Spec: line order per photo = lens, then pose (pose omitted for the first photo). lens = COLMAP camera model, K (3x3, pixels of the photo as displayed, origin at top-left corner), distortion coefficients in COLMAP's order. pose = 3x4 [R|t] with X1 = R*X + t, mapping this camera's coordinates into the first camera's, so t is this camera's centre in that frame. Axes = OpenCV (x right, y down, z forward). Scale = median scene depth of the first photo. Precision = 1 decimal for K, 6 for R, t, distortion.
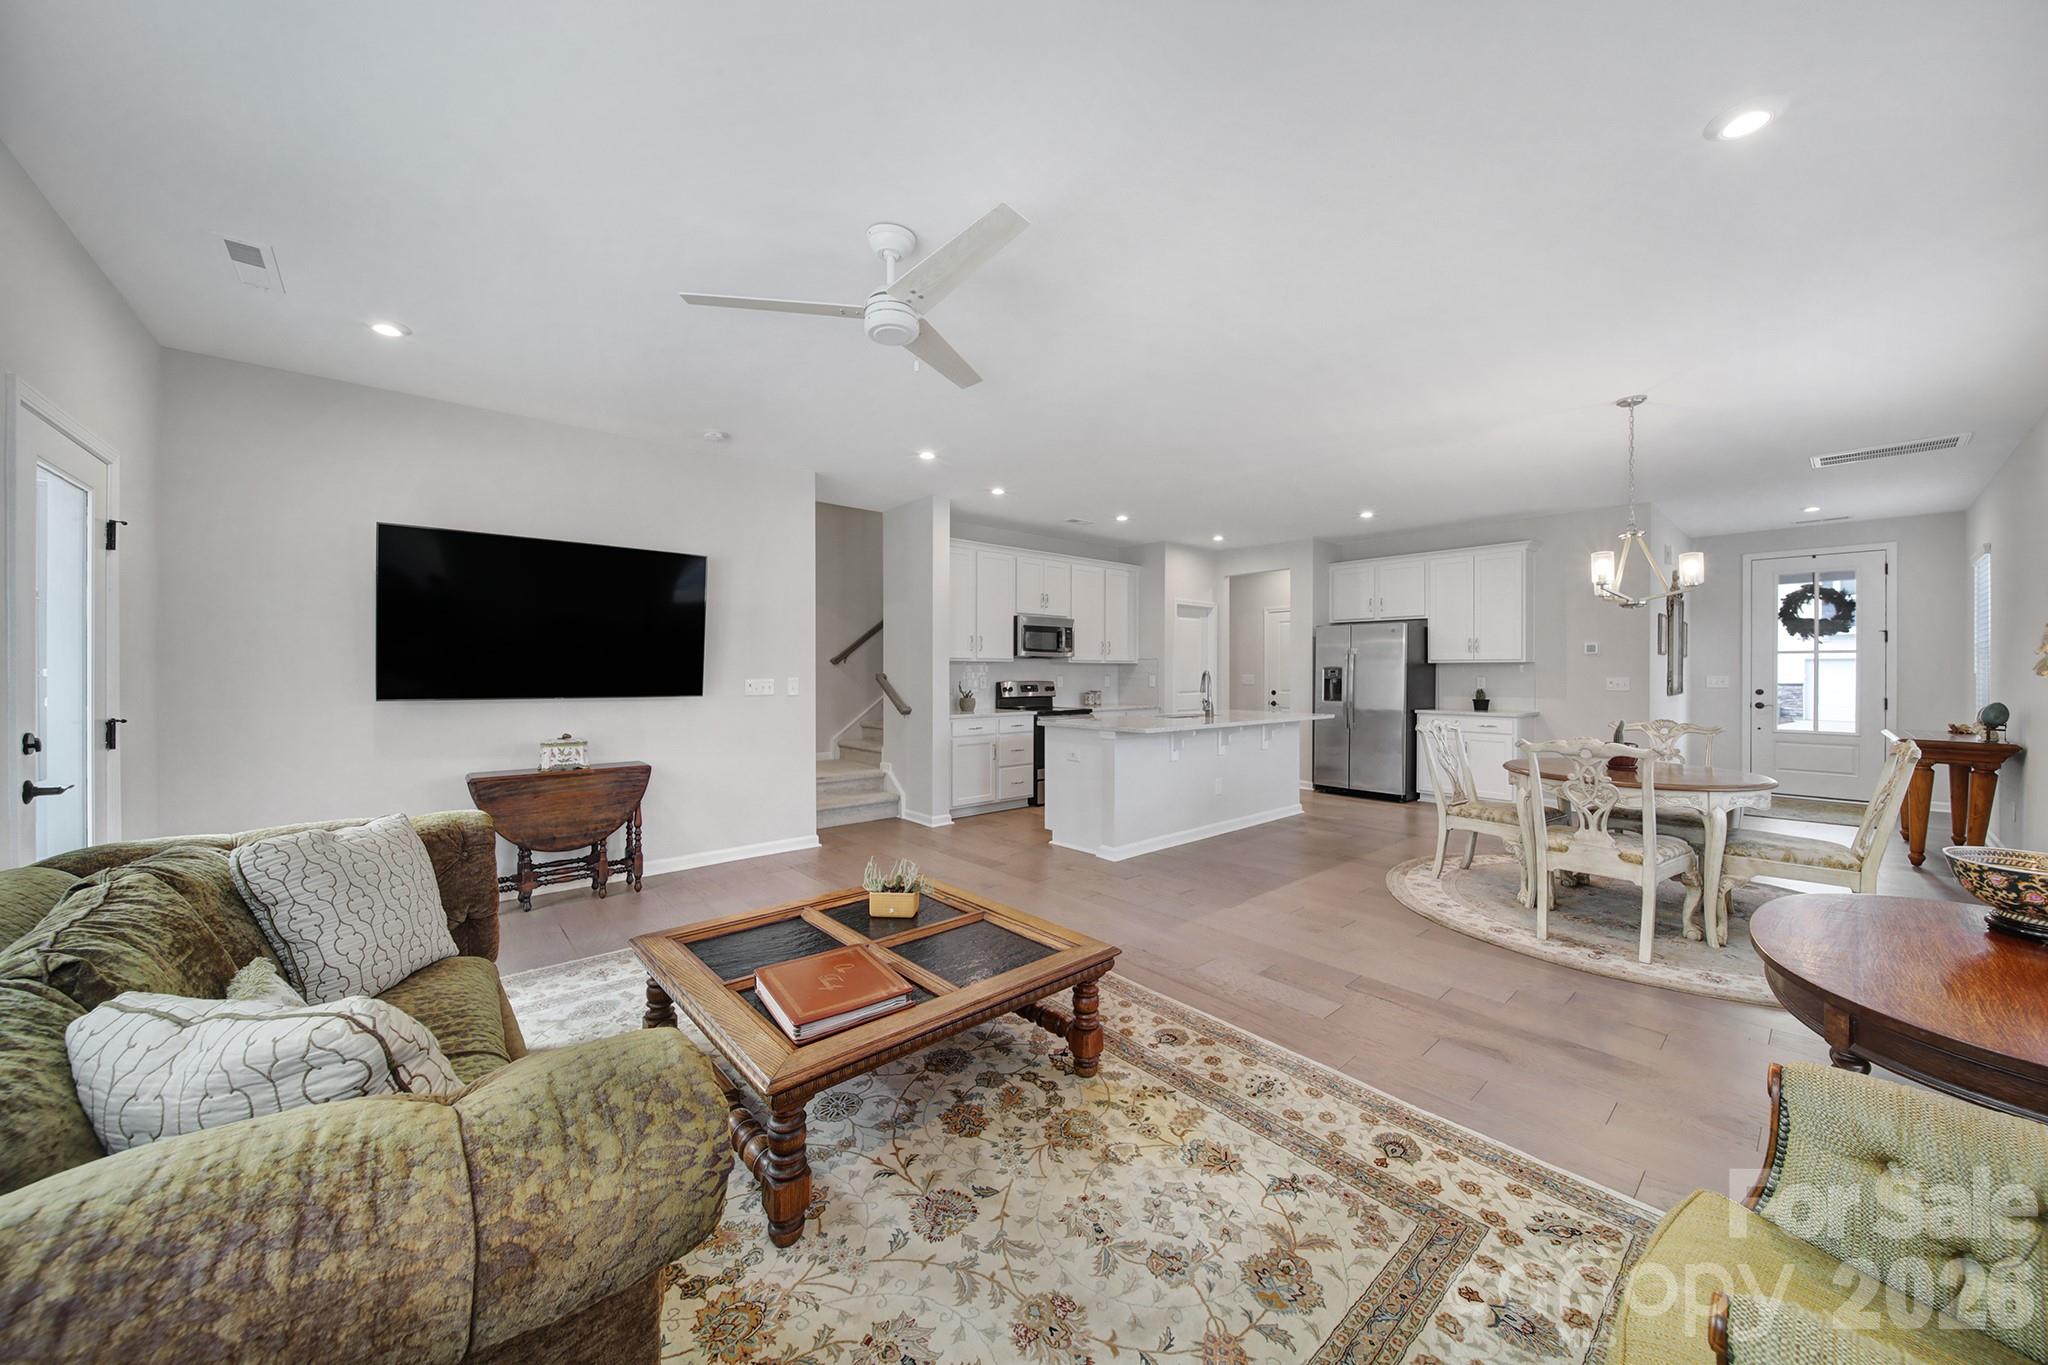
lens RADIAL K [[716.7, 0, 1014.8], [0, 716.7, 669.1], [0, 0, 1]] dist [0.000128, -0.002388]
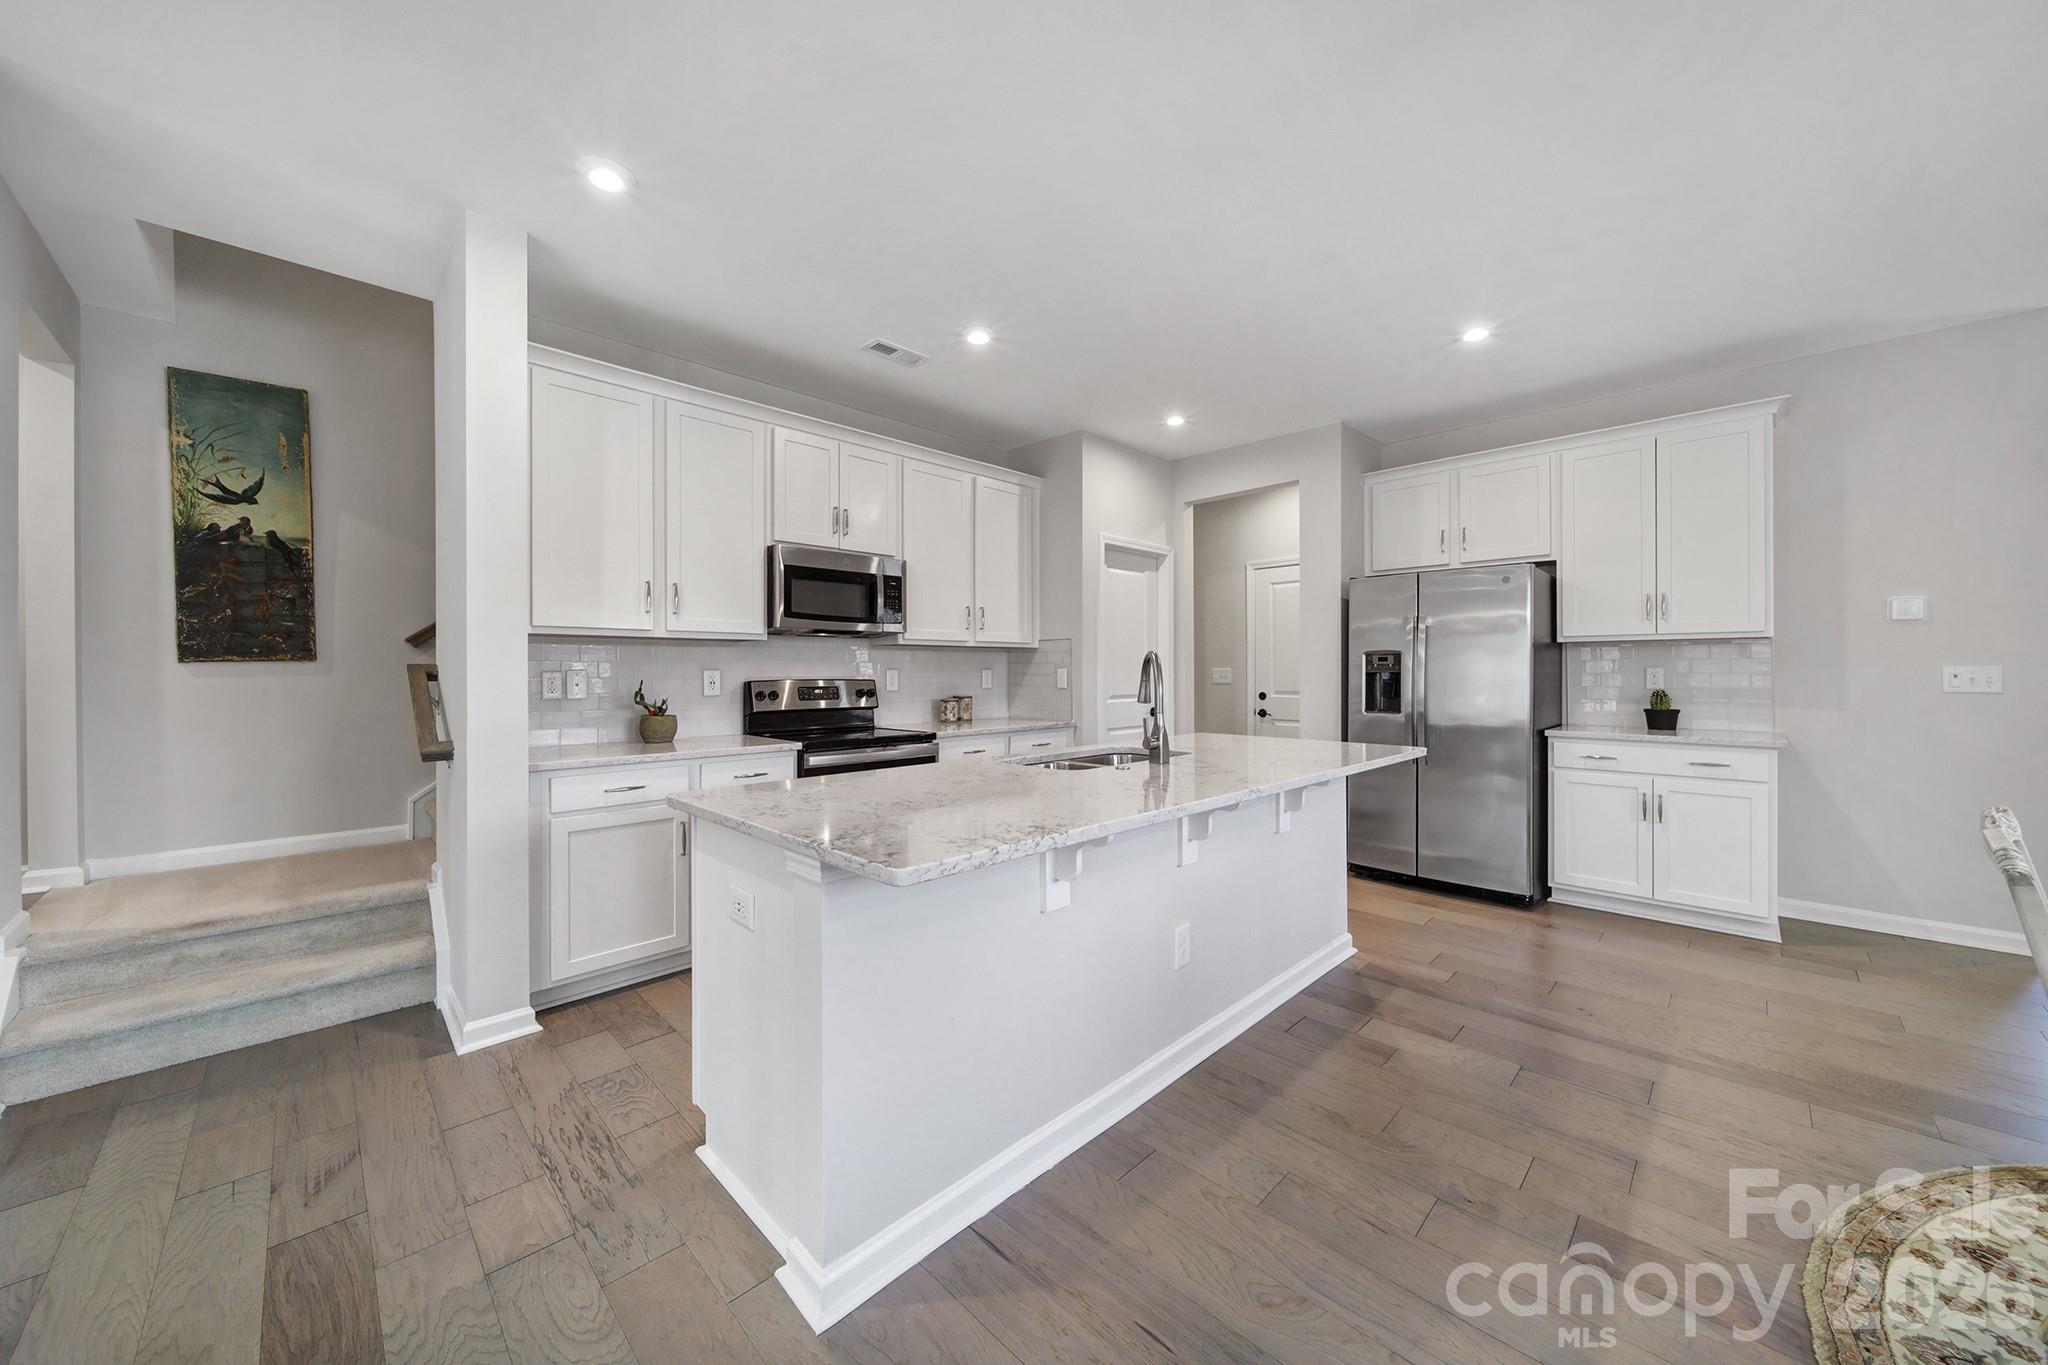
lens RADIAL K [[721.0, 0, 1017.3], [0, 721.0, 669.7], [0, 0, 1]] dist [0.000341, -0.002360]
pose [[0.997815, -0.004004, 0.065943, 0.139725], [0.003914, 0.999991, 0.001489, 0.010327], [-0.065949, -0.001227, 0.997822, 0.506058]]
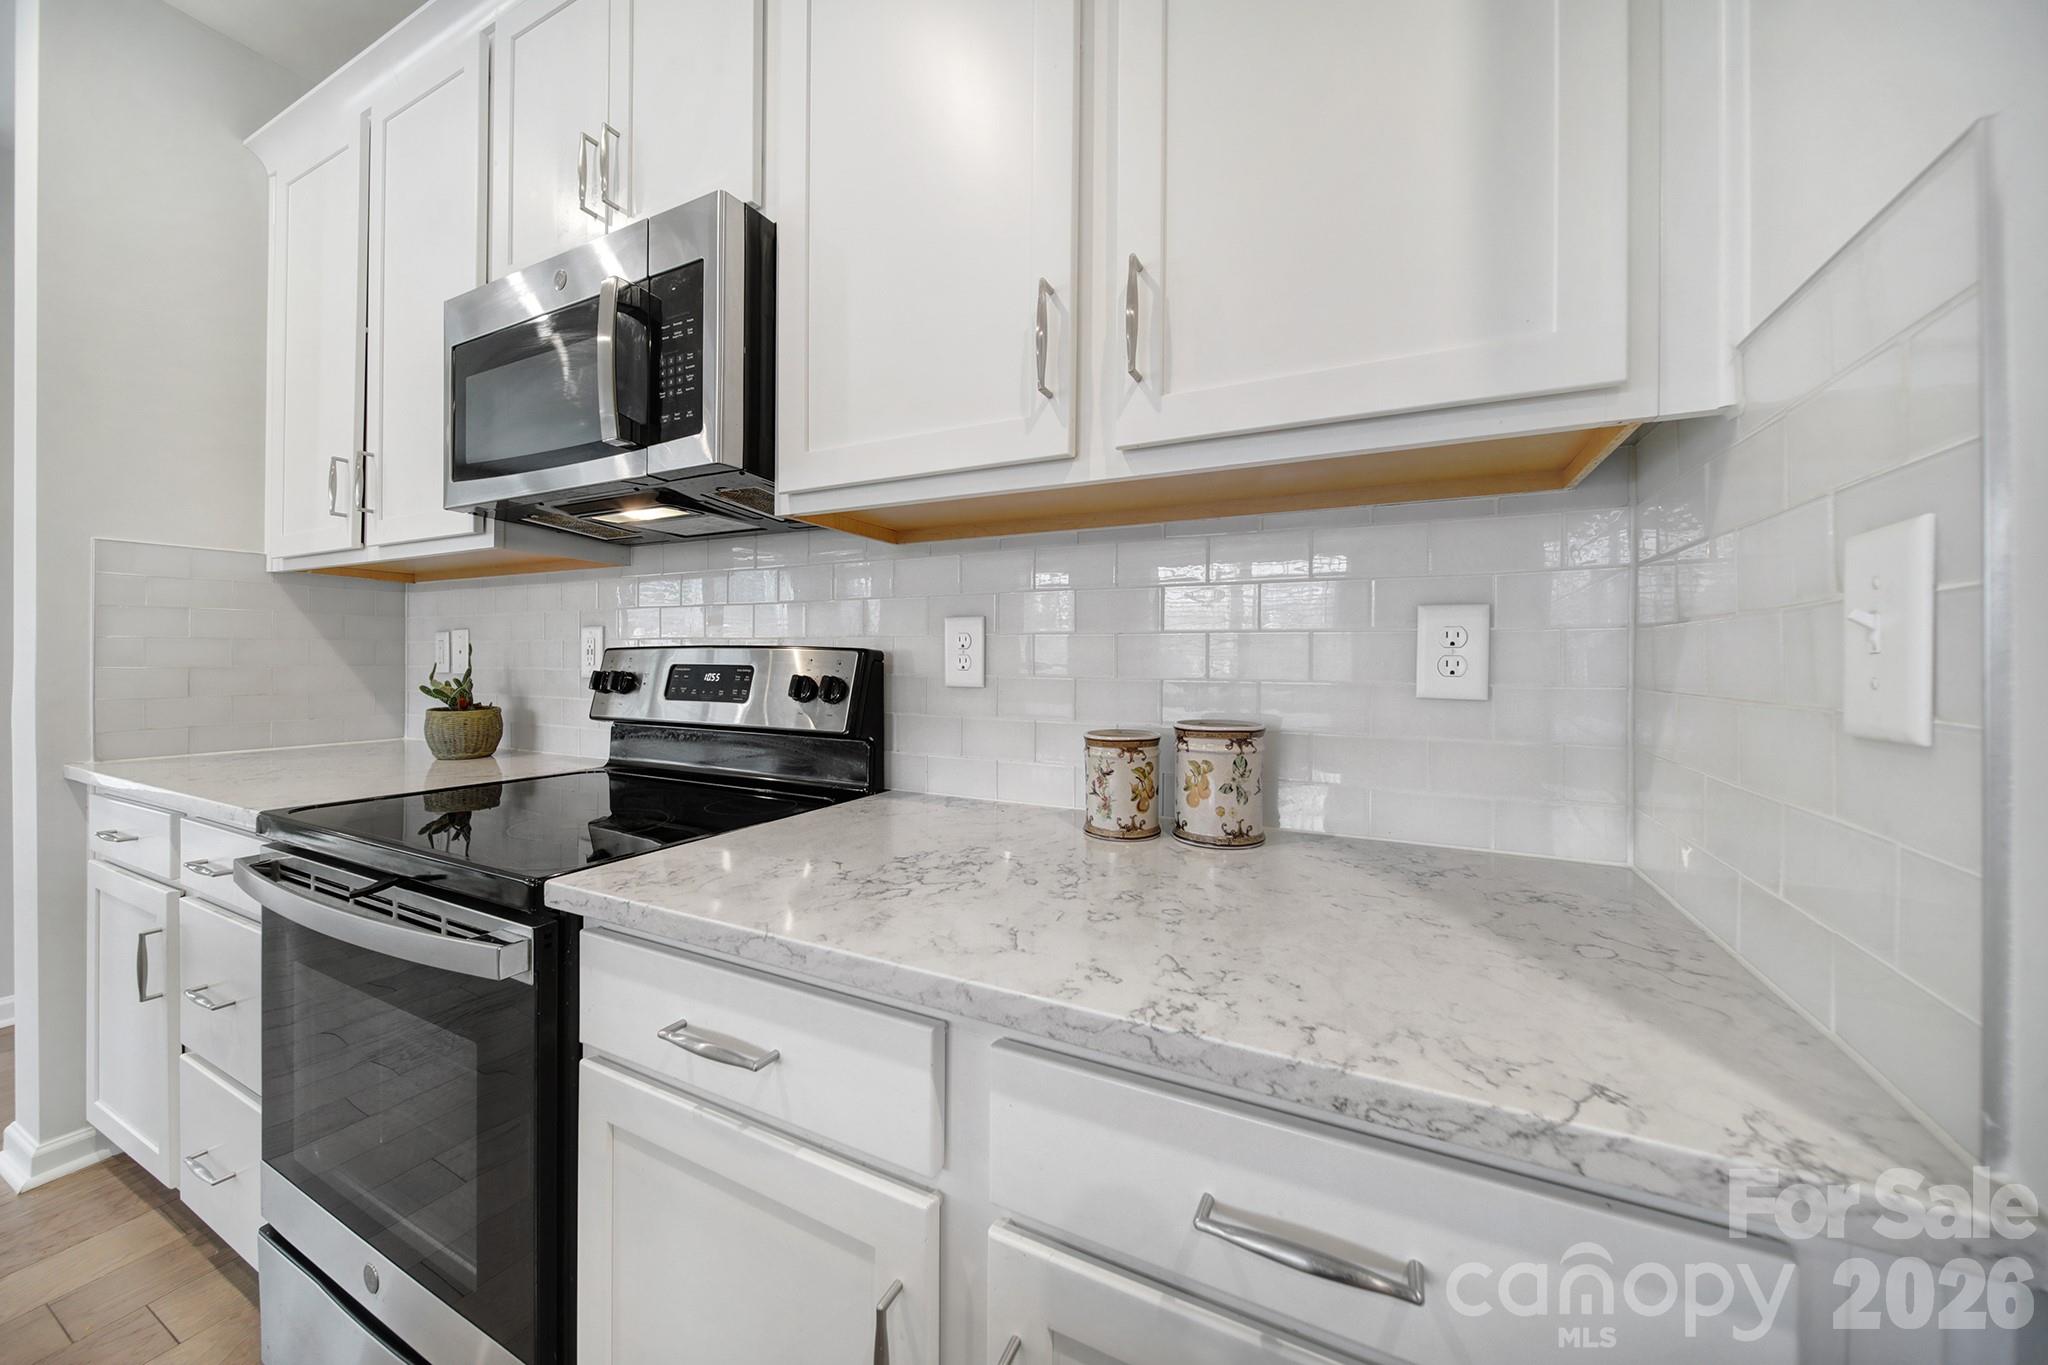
lens RADIAL K [[729.0, 0, 1027.6], [0, 729.0, 672.4], [0, 0, 1]] dist [-0.001407, -0.000463]
pose [[0.388597, 0.014863, -0.921288, 0.255519], [-0.003282, 0.999886, 0.014747, 0.022212], [0.921402, -0.002707, 0.388601, 1.084141]]
